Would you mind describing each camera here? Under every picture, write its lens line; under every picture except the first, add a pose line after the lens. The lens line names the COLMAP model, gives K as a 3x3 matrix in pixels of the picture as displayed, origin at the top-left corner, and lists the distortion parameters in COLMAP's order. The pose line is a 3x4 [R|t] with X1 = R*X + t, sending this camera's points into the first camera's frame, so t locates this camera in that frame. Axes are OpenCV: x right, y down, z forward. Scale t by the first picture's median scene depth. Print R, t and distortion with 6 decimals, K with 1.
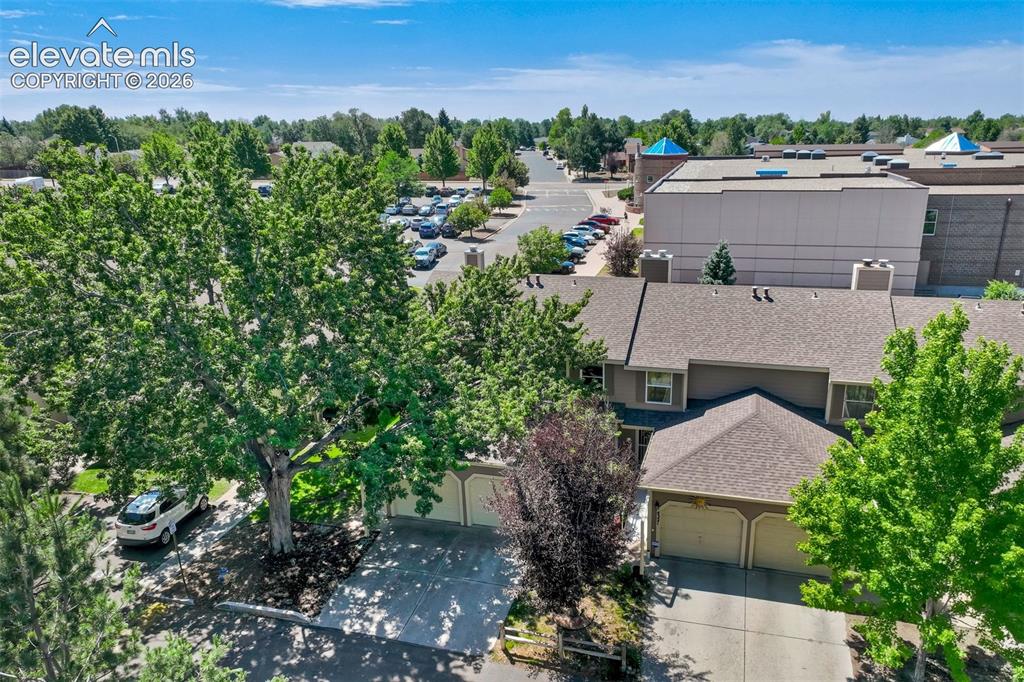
lens RADIAL K [[711.9, 0, 491.0], [0, 711.9, 344.5], [0, 0, 1]] dist [-0.002554, 0.023093]
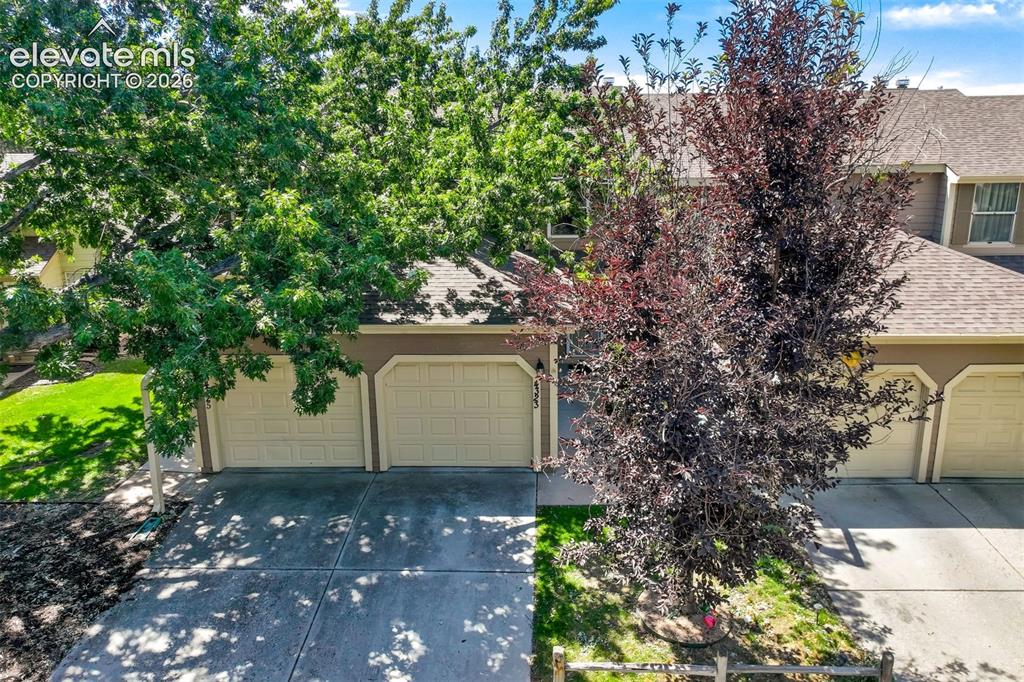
lens RADIAL K [[711.9, 0, 491.0], [0, 711.9, 344.5], [0, 0, 1]] dist [-0.002554, 0.023093]
pose [[0.959652, -0.046464, 0.277325, -0.102463], [0.050905, 0.998664, -0.008832, 0.192517], [-0.276545, 0.022593, 0.960735, 0.548372]]
